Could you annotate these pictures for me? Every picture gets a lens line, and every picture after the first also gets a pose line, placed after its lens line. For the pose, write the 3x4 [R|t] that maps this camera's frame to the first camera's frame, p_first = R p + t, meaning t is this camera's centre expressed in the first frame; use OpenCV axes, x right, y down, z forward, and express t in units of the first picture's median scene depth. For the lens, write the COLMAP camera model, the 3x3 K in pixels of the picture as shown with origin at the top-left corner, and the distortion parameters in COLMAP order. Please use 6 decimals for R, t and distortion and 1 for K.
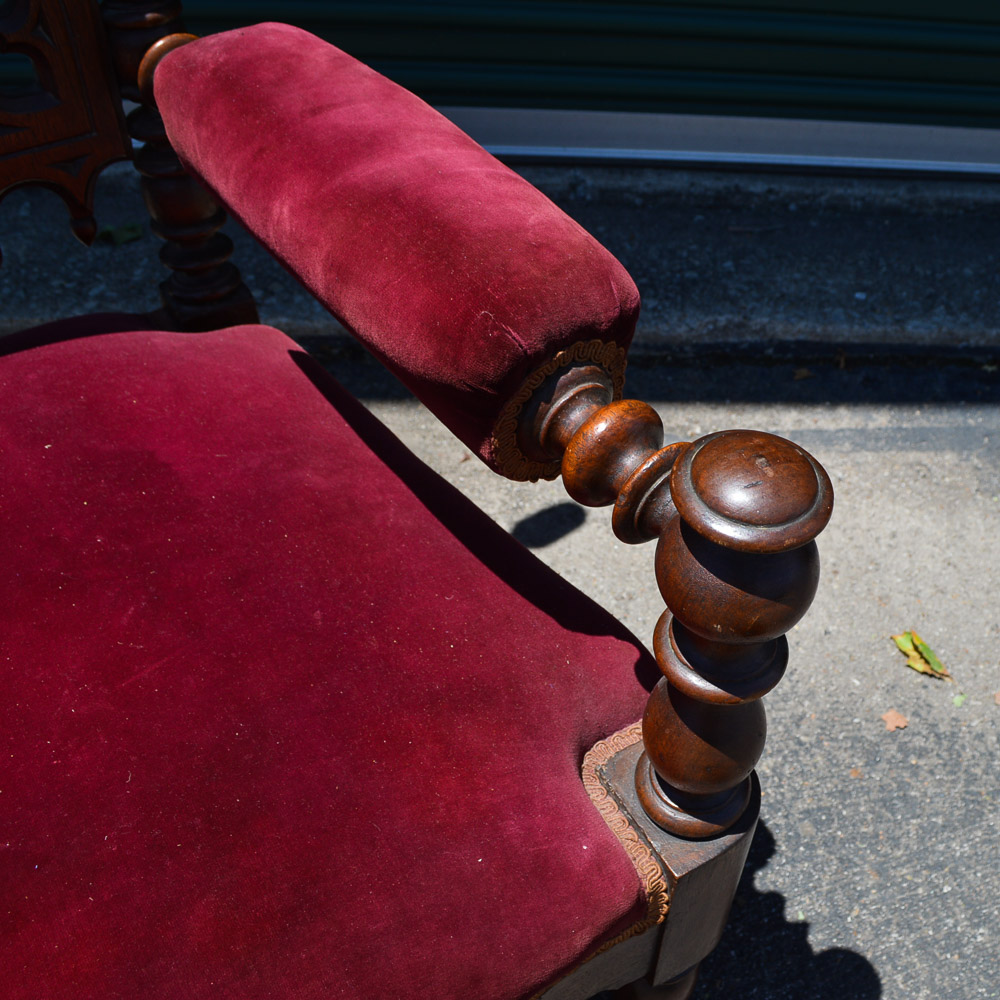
lens RADIAL K [[1204.2, 0, 679.2], [0, 1204.2, 501.4], [0, 0, 1]] dist [-0.082952, 0.000000]
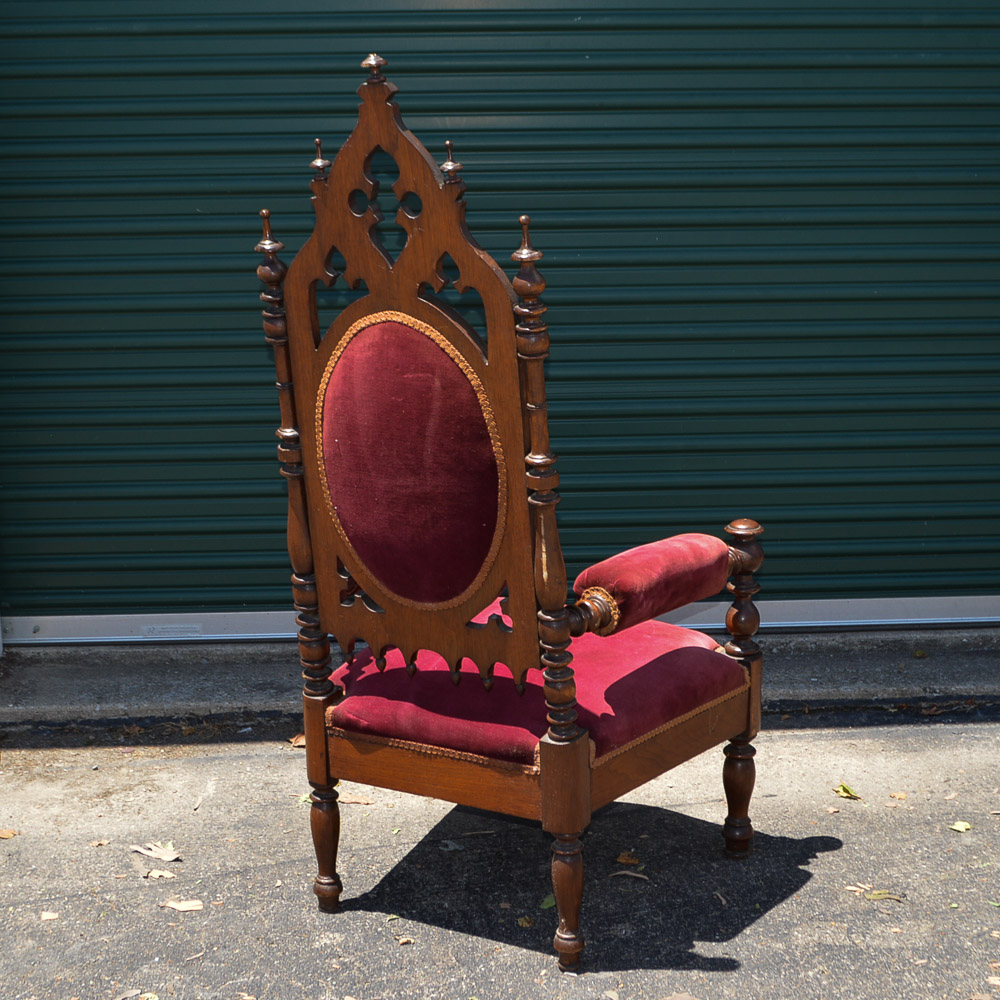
lens RADIAL K [[1782.2, 0, 532.0], [0, 1782.2, 464.4], [0, 0, 1]] dist [-0.073061, 0.000000]
pose [[0.992851, -0.088738, -0.079827, -0.034132], [0.029334, 0.829687, -0.557457, 1.290643], [0.115699, 0.551130, 0.826359, -1.780884]]
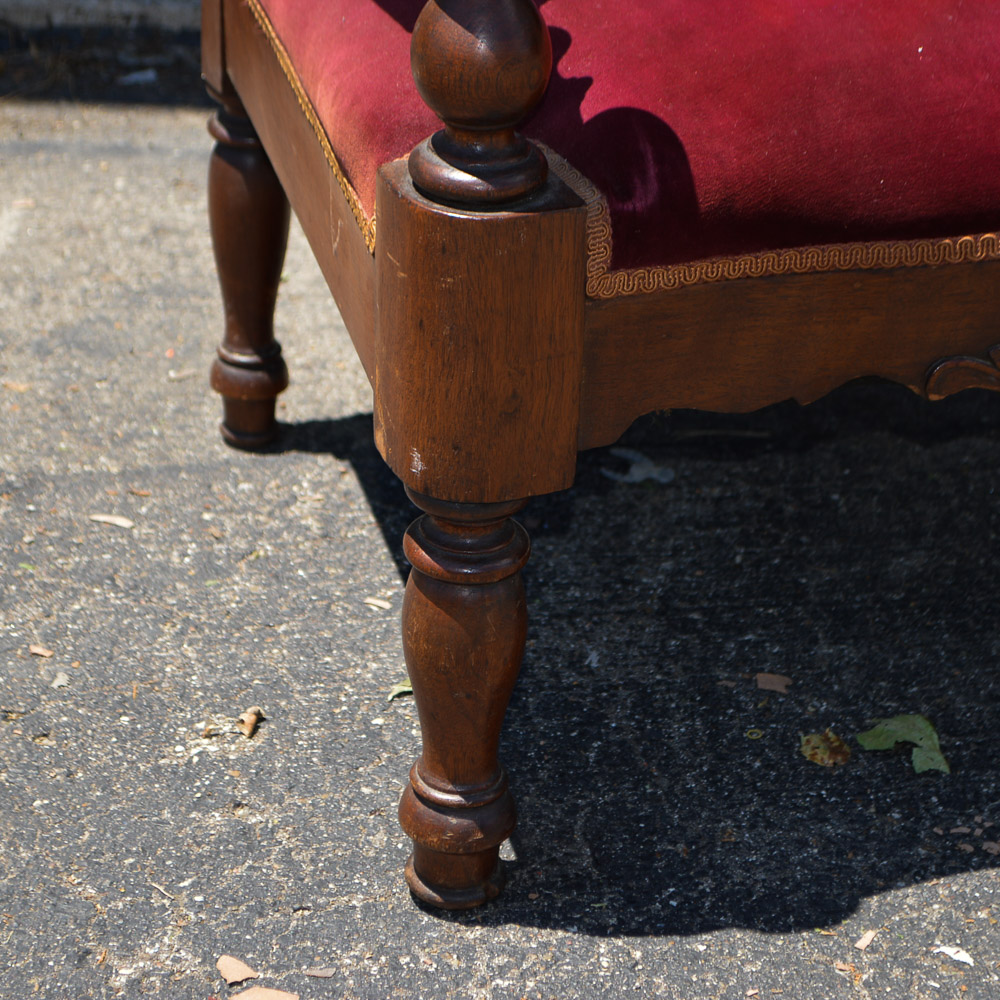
lens RADIAL K [[3159.9, 0, 490.9], [0, 3159.9, 509.7], [0, 0, 1]] dist [0.042505, 0.000000]
pose [[0.975132, 0.038647, -0.218231, -0.140823], [-0.106297, 0.945587, -0.307517, 0.786287], [0.194472, 0.323067, 0.926180, -0.749653]]
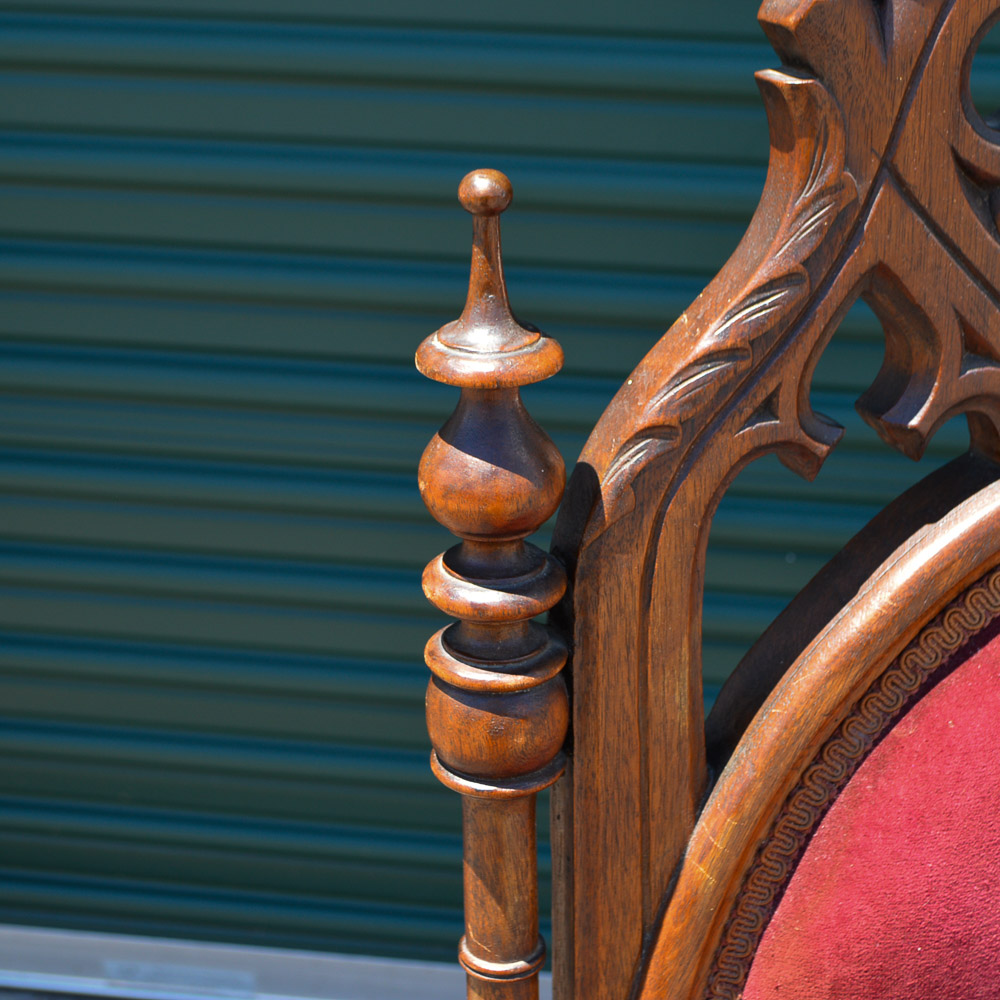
lens RADIAL K [[2184.0, 0, 489.2], [0, 2184.0, 532.4], [0, 0, 1]] dist [-0.028895, 0.000000]
pose [[0.971051, 0.032811, -0.236607, -0.439025], [-0.102143, 0.952431, -0.287128, -0.259478], [0.215930, 0.302984, 0.928211, -0.385785]]
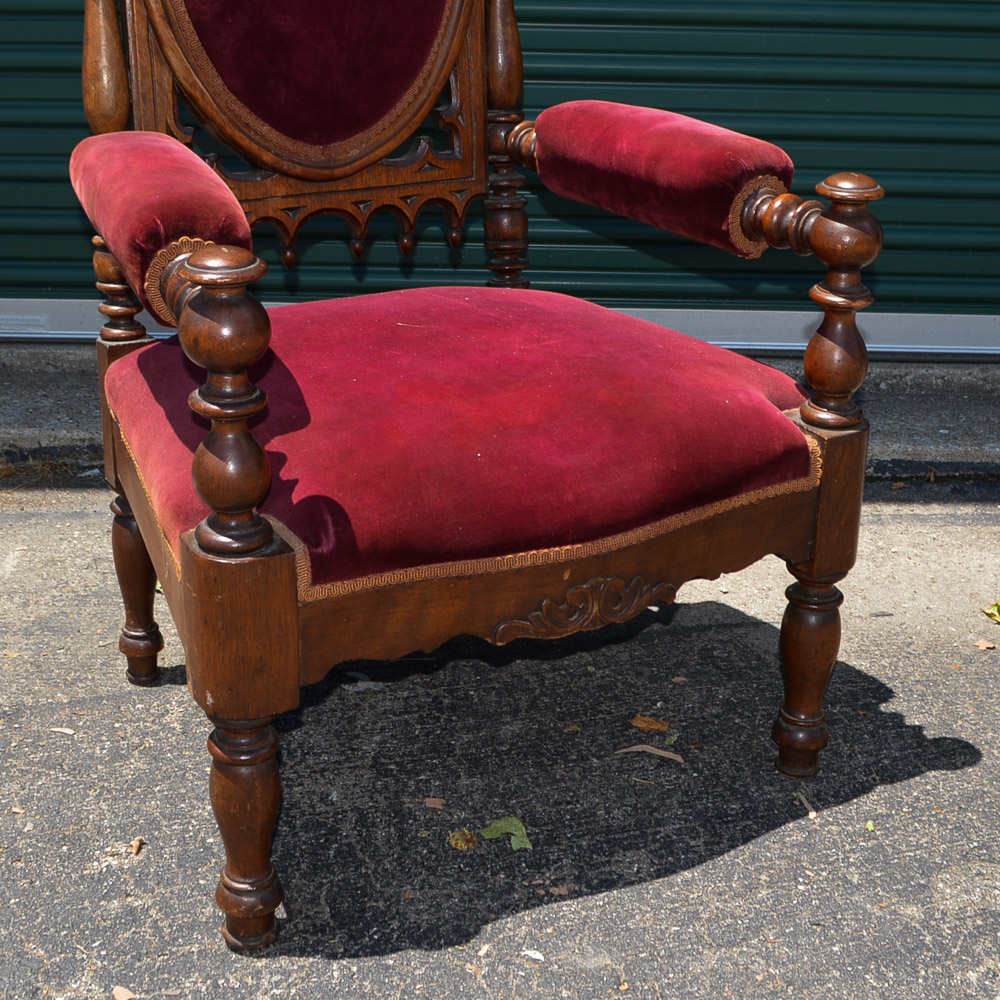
lens RADIAL K [[1748.1, 0, 530.8], [0, 1748.1, 423.5], [0, 0, 1]] dist [-0.084642, 0.000000]
pose [[0.992608, -0.038043, -0.115248, -0.072744], [-0.017443, 0.895025, -0.445675, 0.756343], [0.120104, 0.444391, 0.887745, -0.748187]]
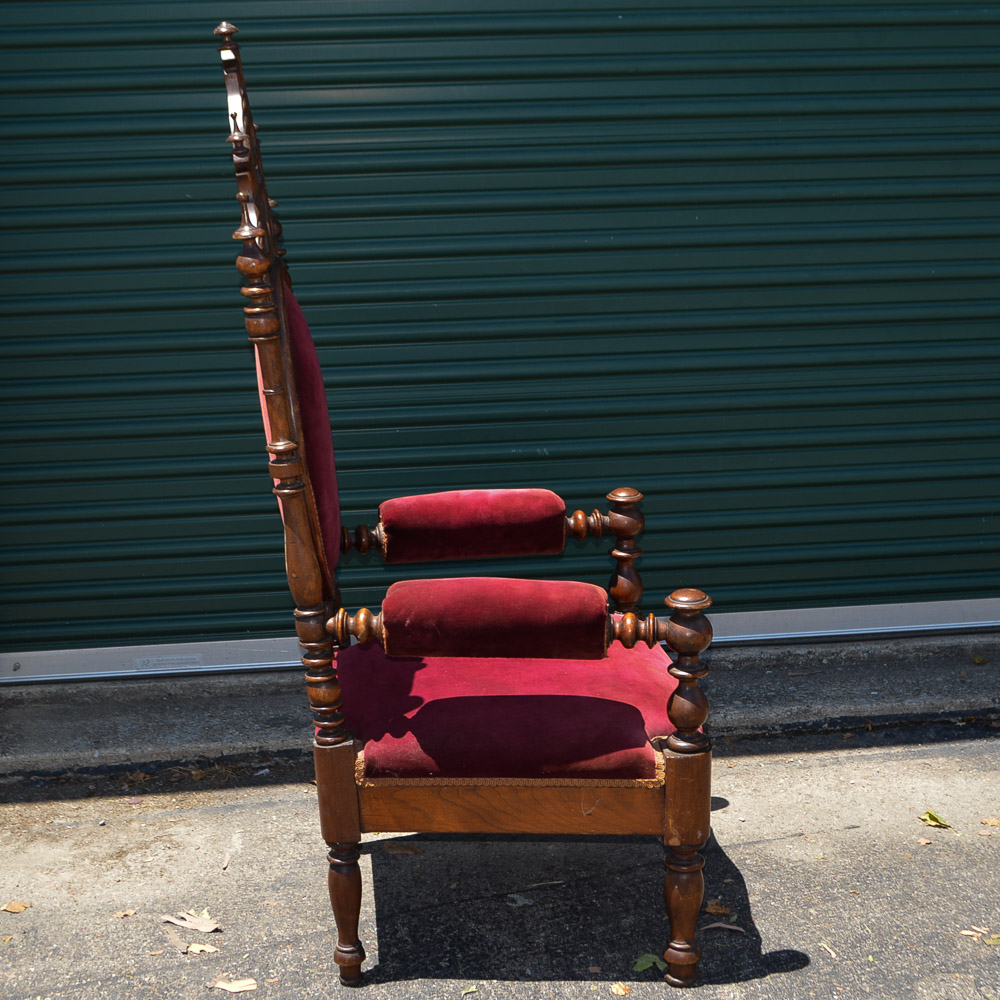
lens RADIAL K [[1820.0, 0, 535.5], [0, 1820.0, 531.0], [0, 0, 1]] dist [-0.063431, 0.000000]
pose [[0.993175, -0.113941, -0.024910, -0.284775], [0.085488, 0.856456, -0.509092, 1.098571], [0.079341, 0.503488, 0.860352, -1.648105]]
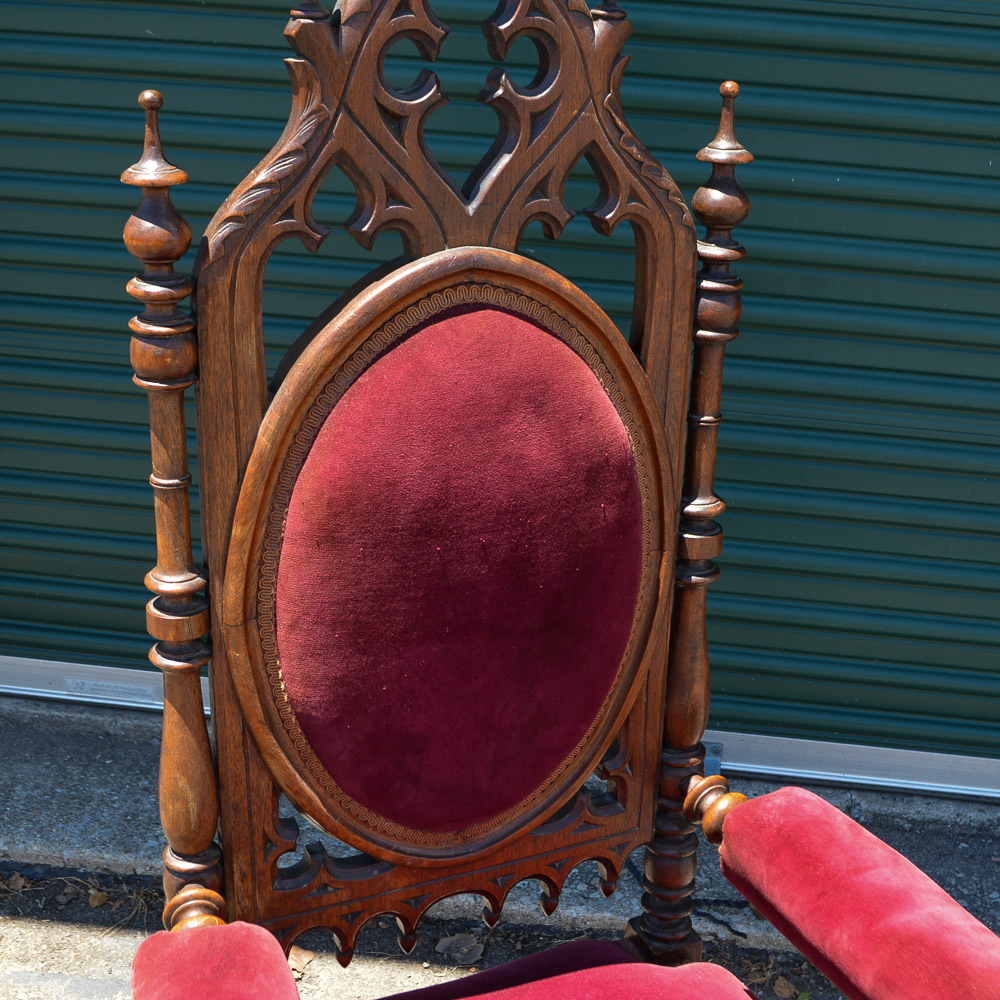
lens RADIAL K [[1502.1, 0, 485.0], [0, 1502.1, 518.6], [0, 0, 1]] dist [-0.064091, 0.000000]
pose [[0.978333, 0.054320, -0.199782, -0.205873], [-0.119588, 0.935974, -0.331136, -0.019788], [0.169004, 0.347853, 0.922191, -0.565596]]
